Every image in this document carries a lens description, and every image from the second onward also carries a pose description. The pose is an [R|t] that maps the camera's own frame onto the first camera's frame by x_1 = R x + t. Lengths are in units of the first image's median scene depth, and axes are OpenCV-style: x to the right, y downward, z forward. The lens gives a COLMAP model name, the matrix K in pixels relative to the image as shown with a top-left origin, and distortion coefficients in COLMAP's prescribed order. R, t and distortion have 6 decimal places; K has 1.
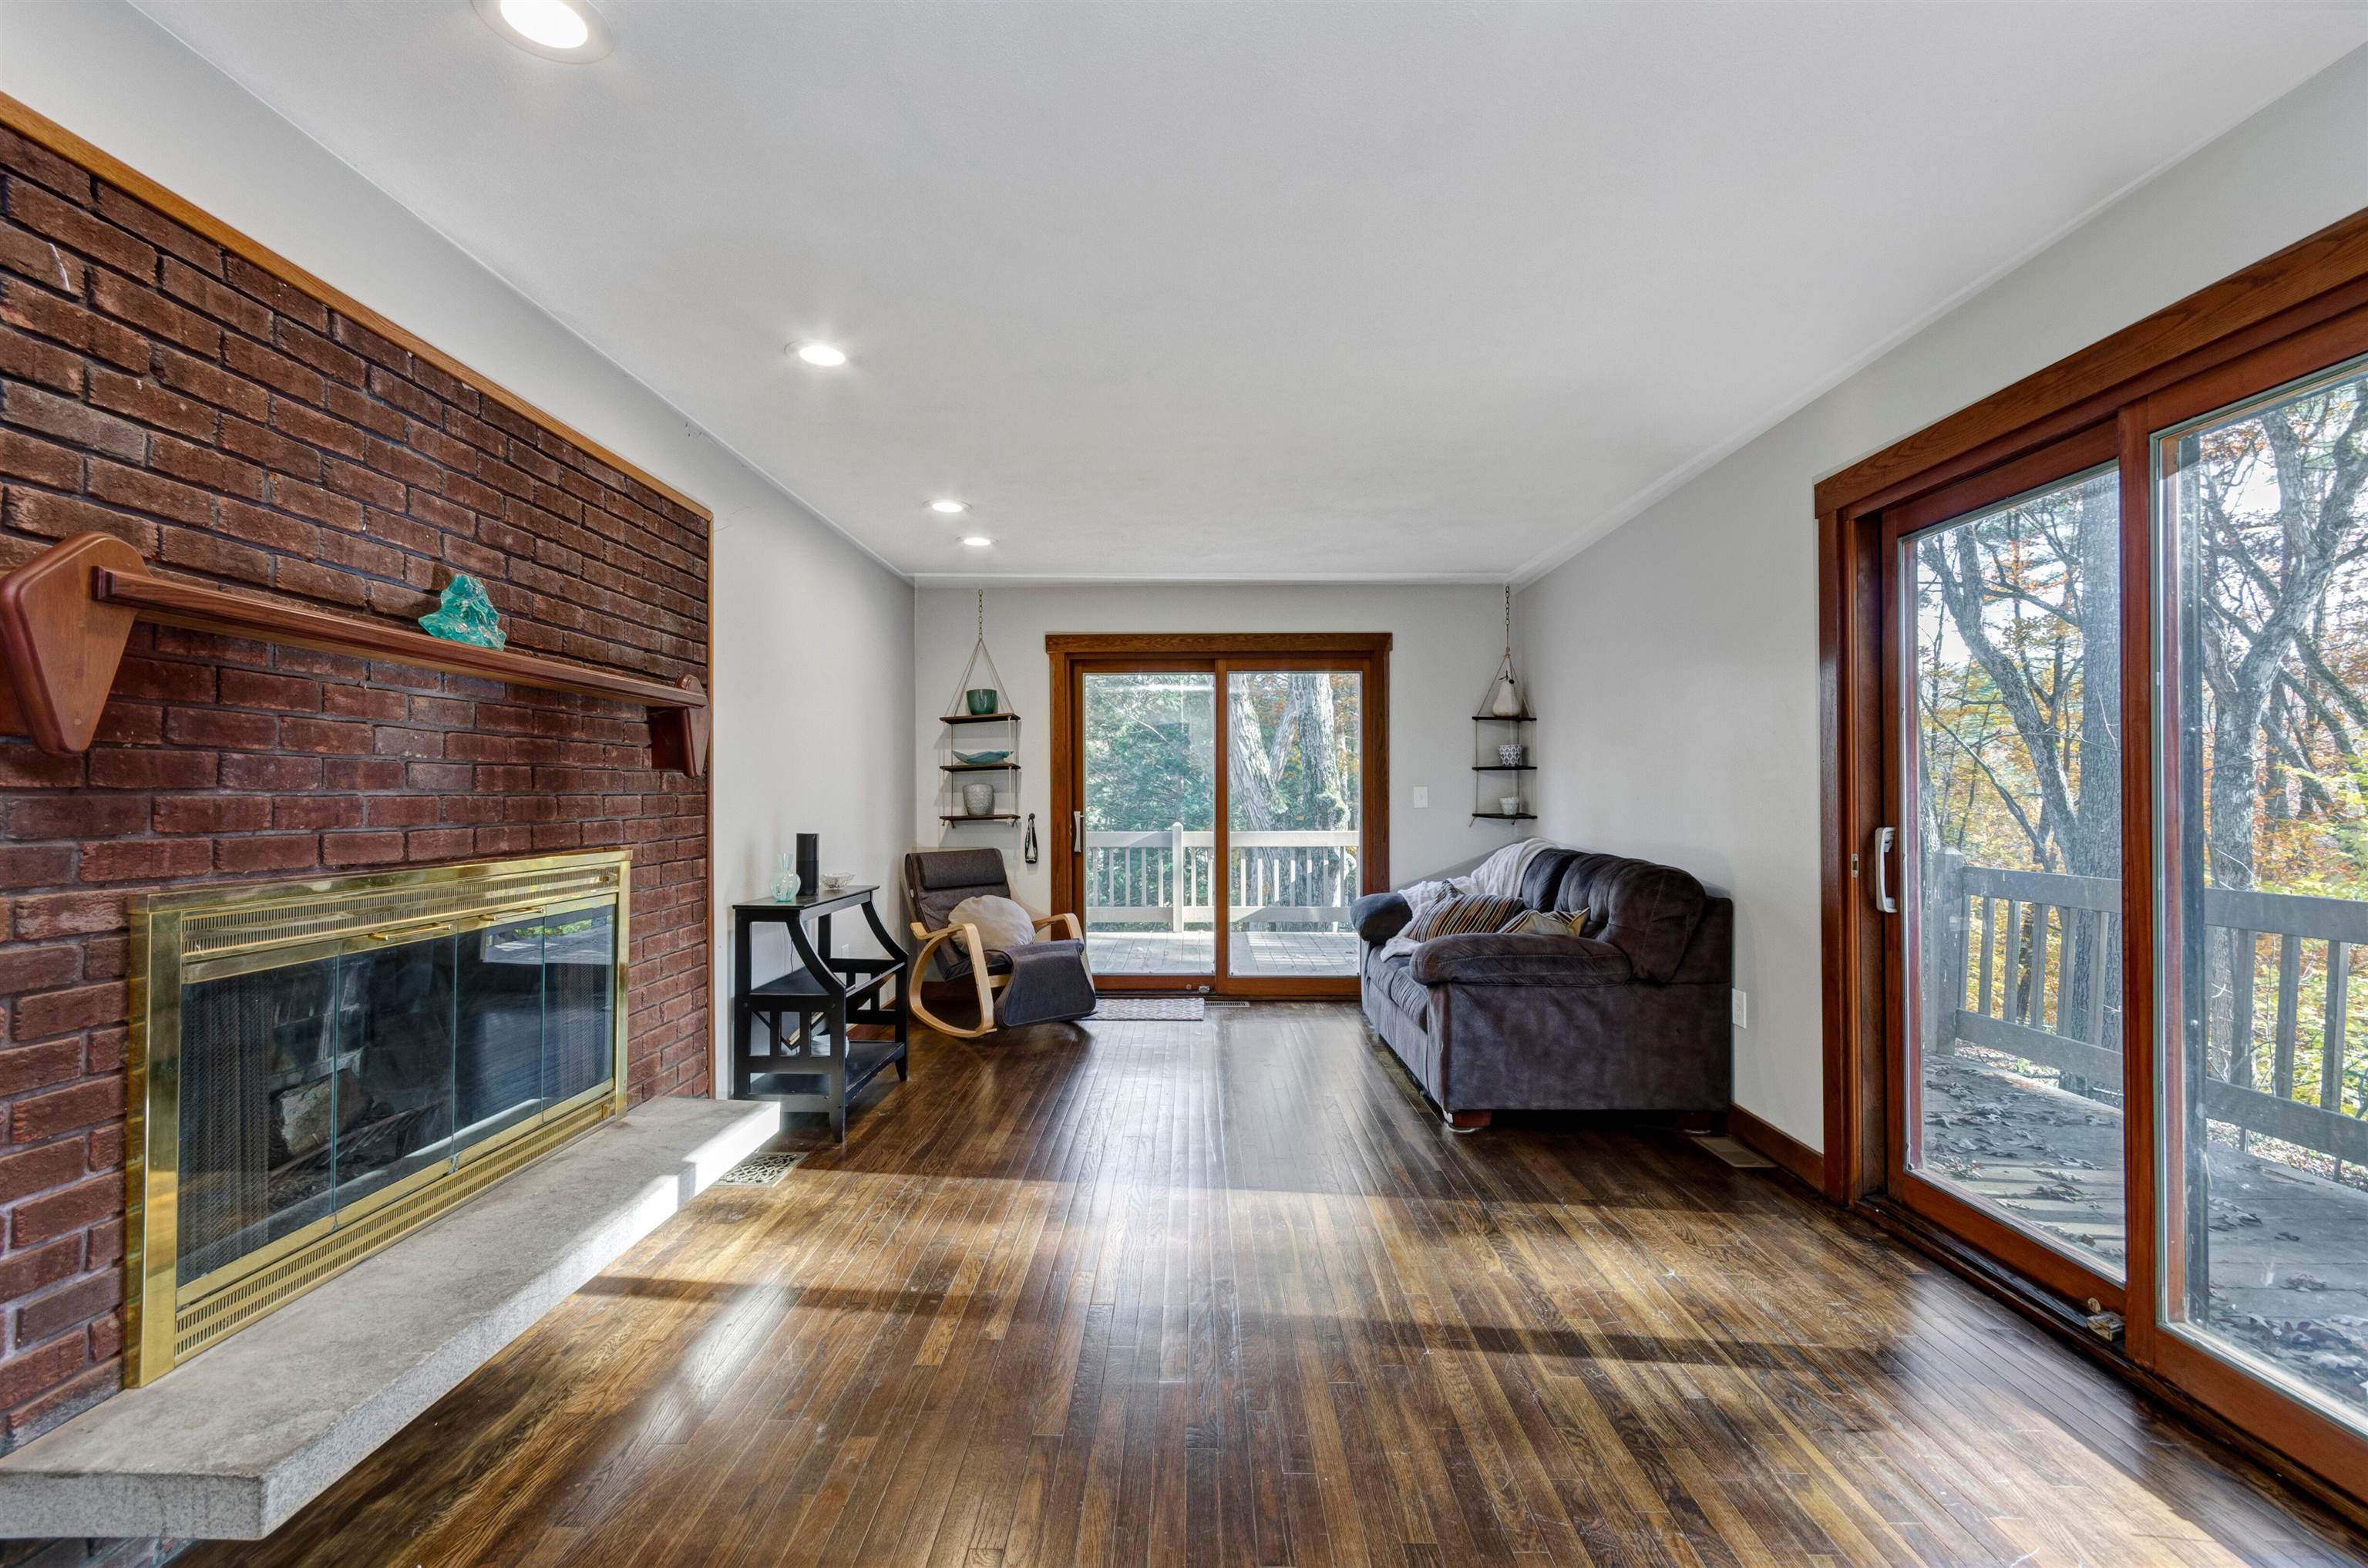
lens RADIAL K [[1032.2, 0, 1181.4], [0, 1032.2, 796.2], [0, 0, 1]] dist [0.011686, 0.002525]
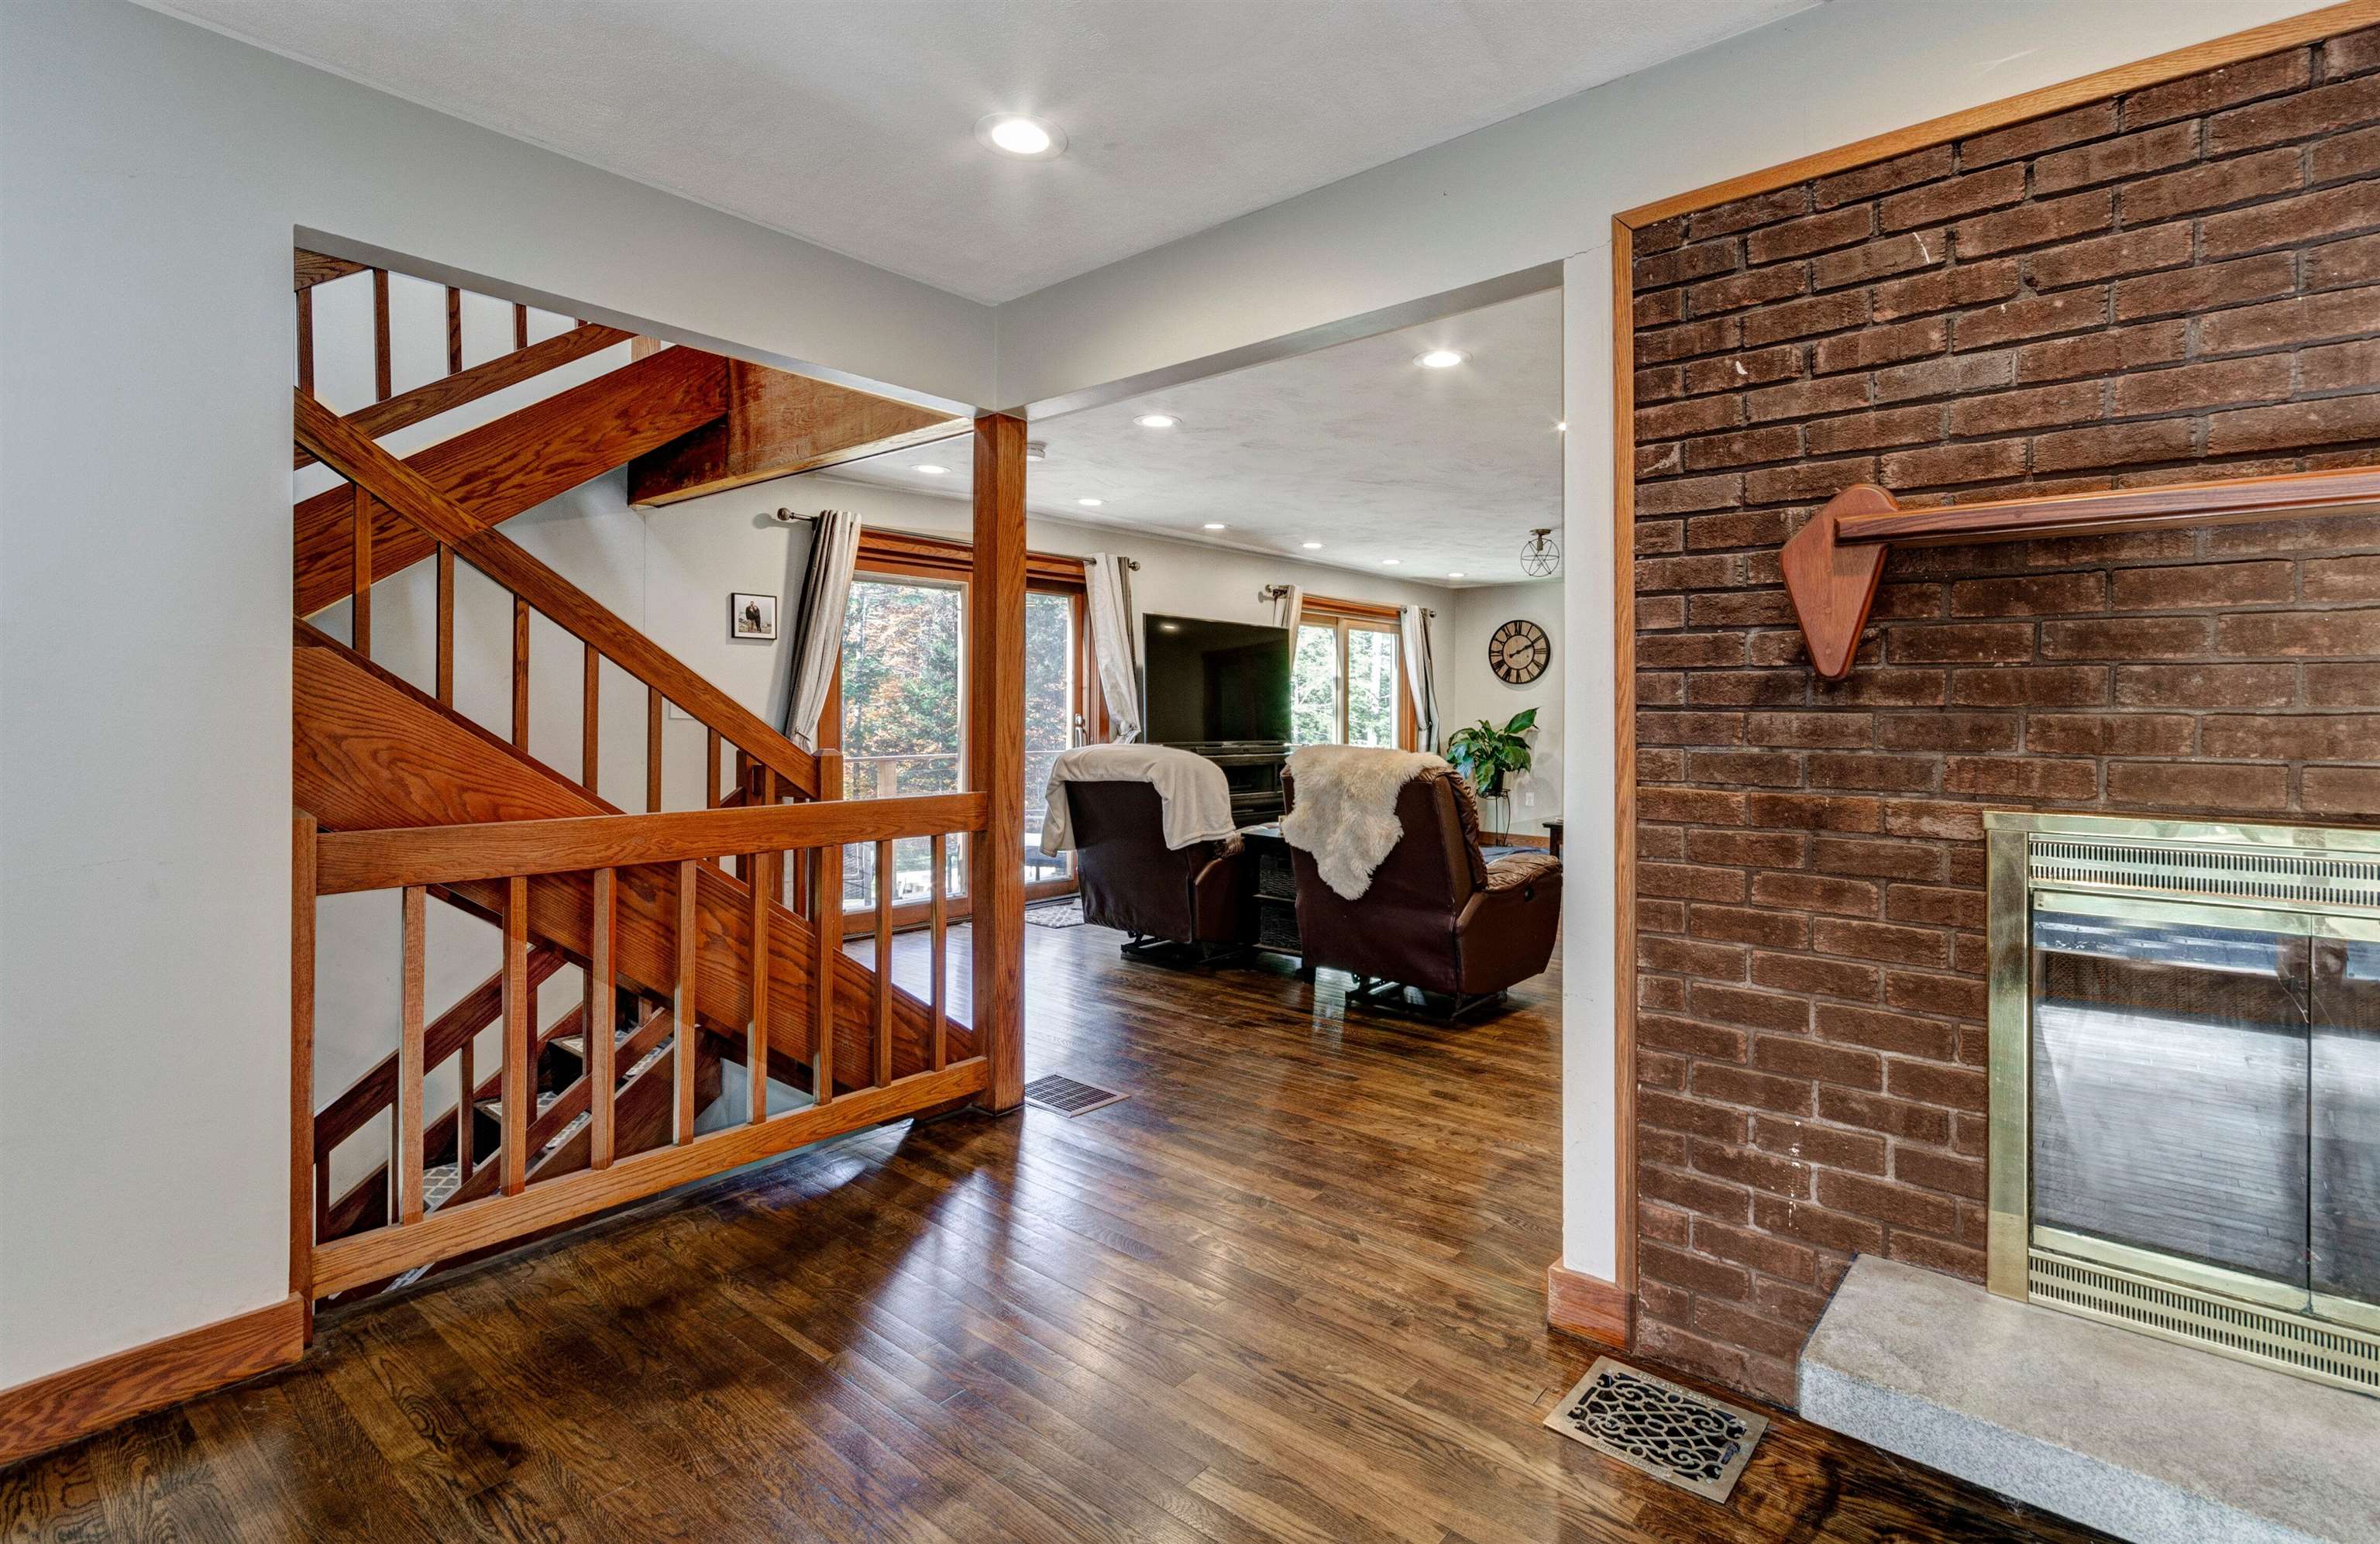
lens RADIAL K [[1108.4, 0, 1284.0], [0, 1108.4, 726.9], [0, 0, 1]] dist [-0.001613, -0.000452]
pose [[-0.602049, 0.004543, -0.798446, 0.255499], [-0.006435, 0.999924, 0.010541, 0.005031], [0.798433, 0.011484, -0.601974, 0.989017]]
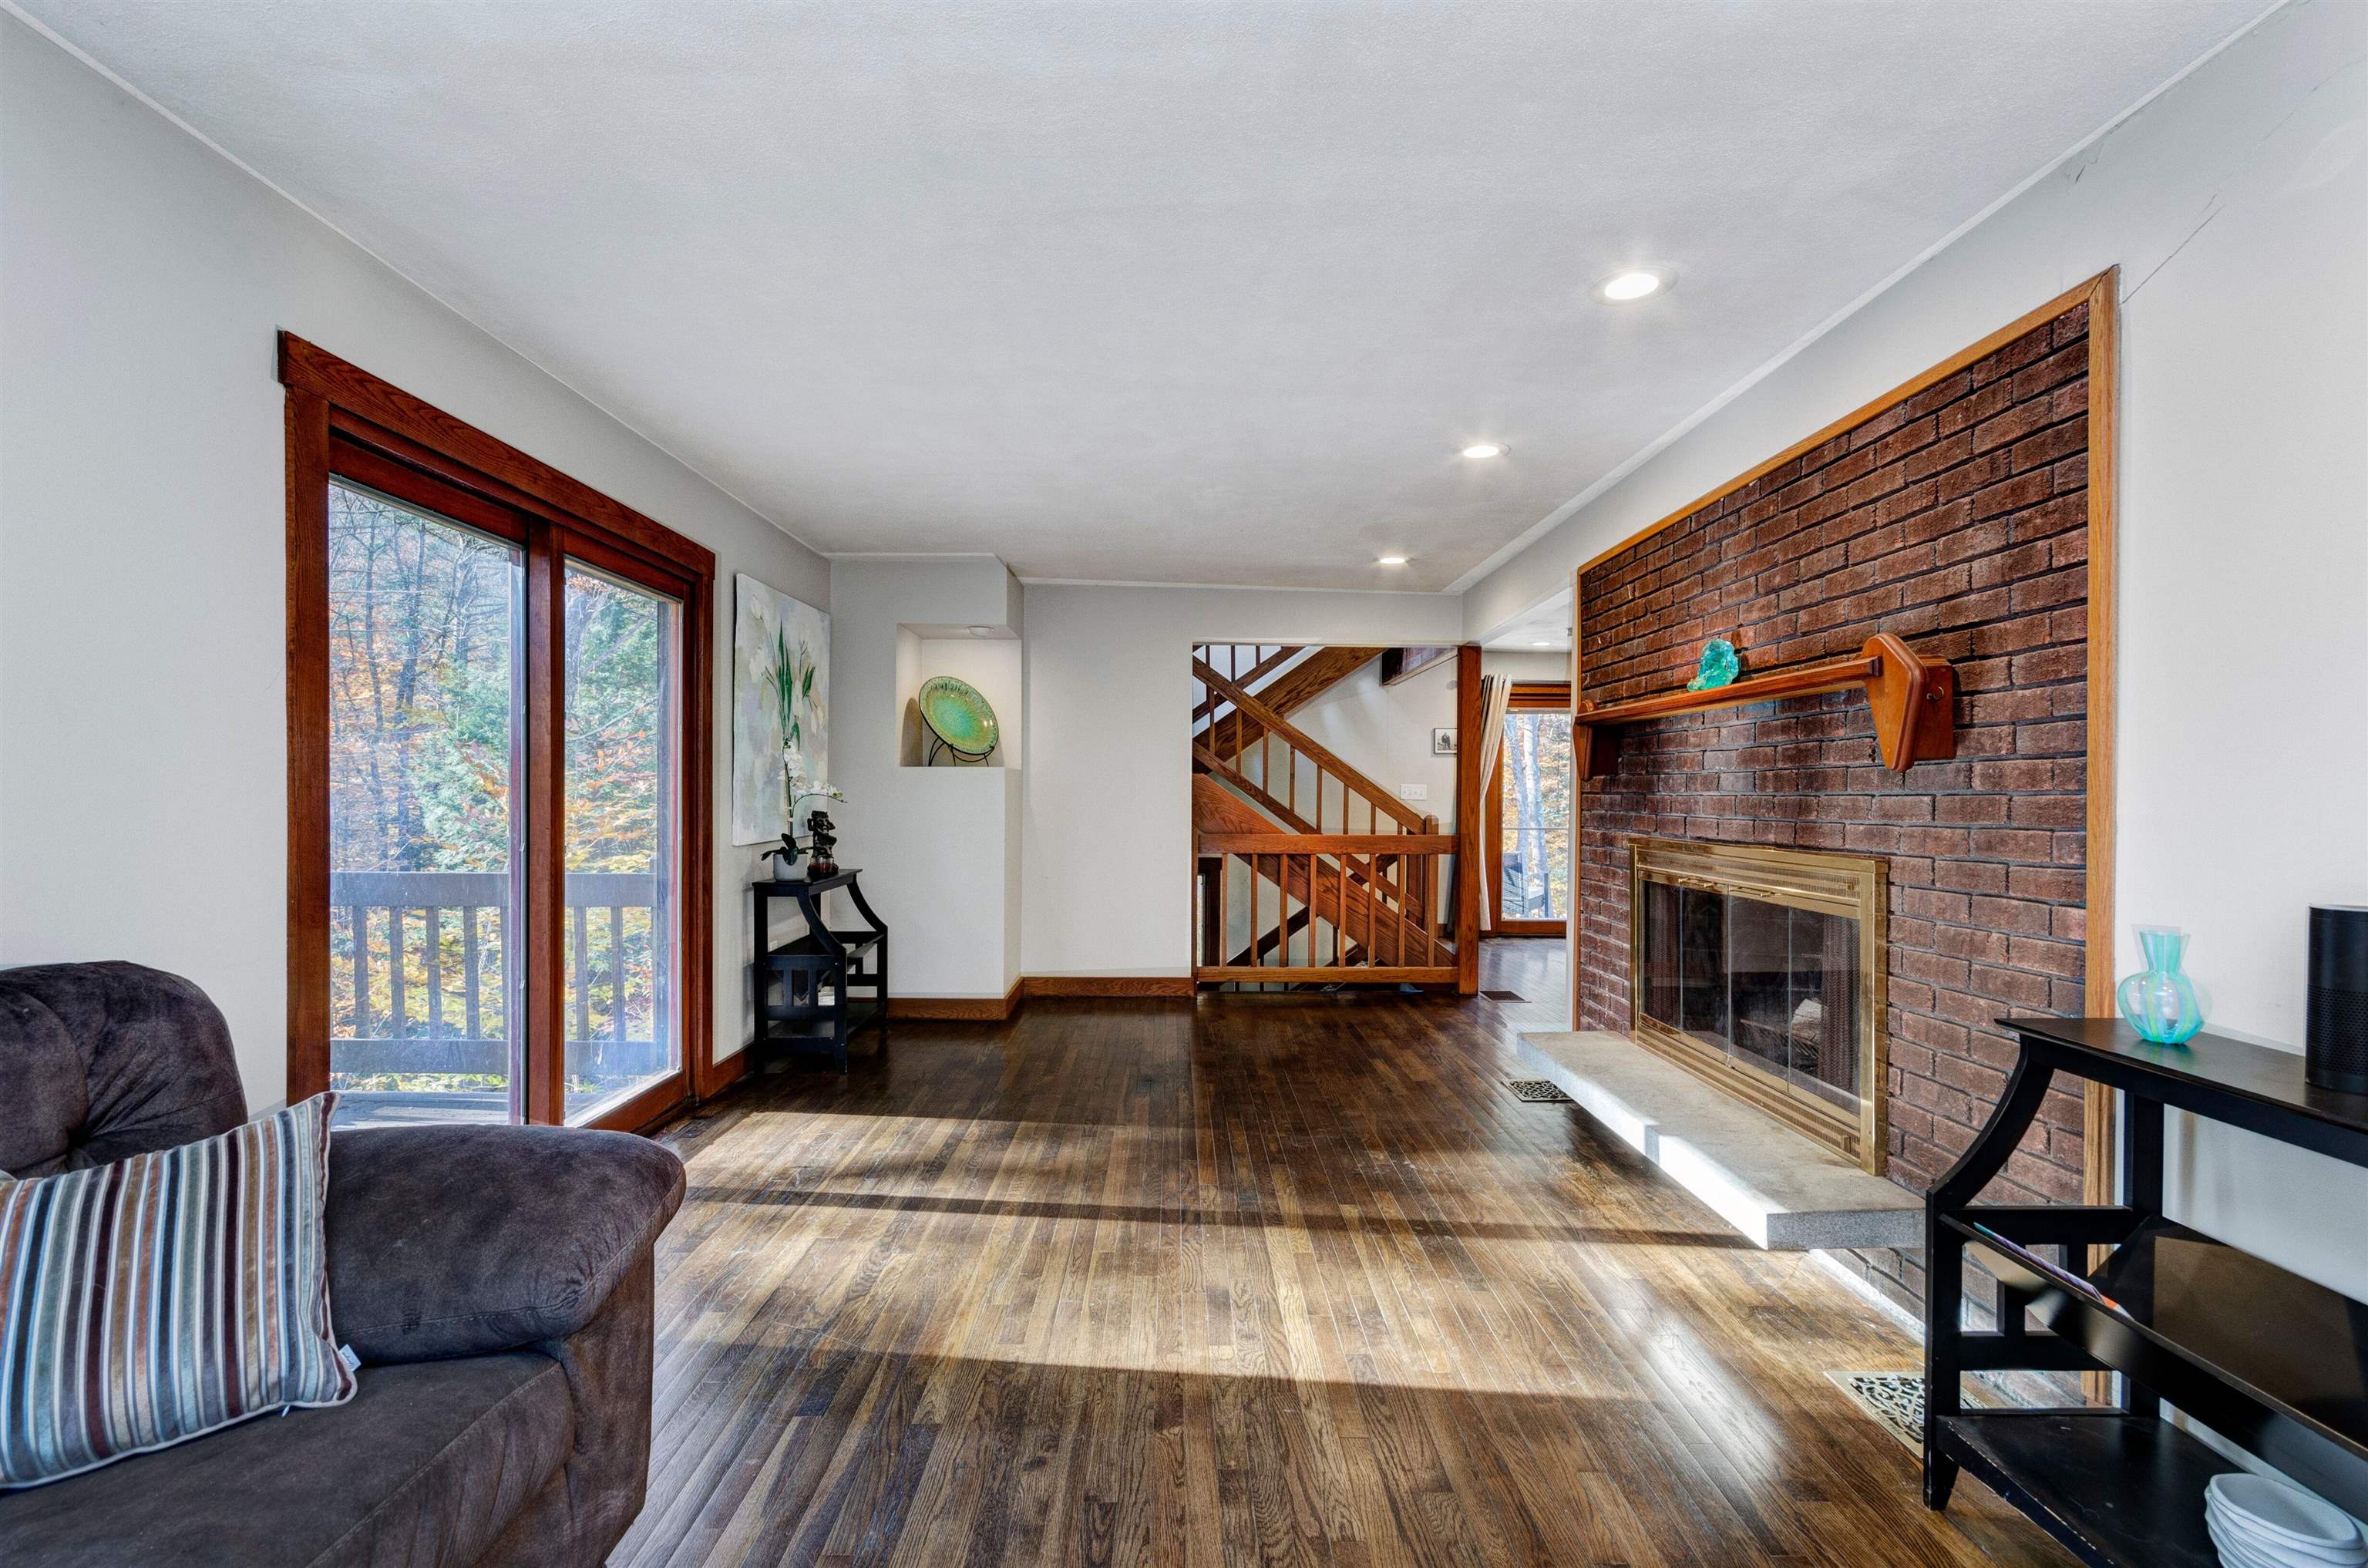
lens RADIAL K [[1032.2, 0, 1178.8], [0, 1032.2, 792.3], [0, 0, 1]] dist [0.011686, 0.002525]
pose [[-0.999863, -0.002209, -0.016427, 0.069187], [-0.002227, 0.999997, 0.001104, -0.005432], [0.016425, 0.001140, -0.999864, 2.877221]]
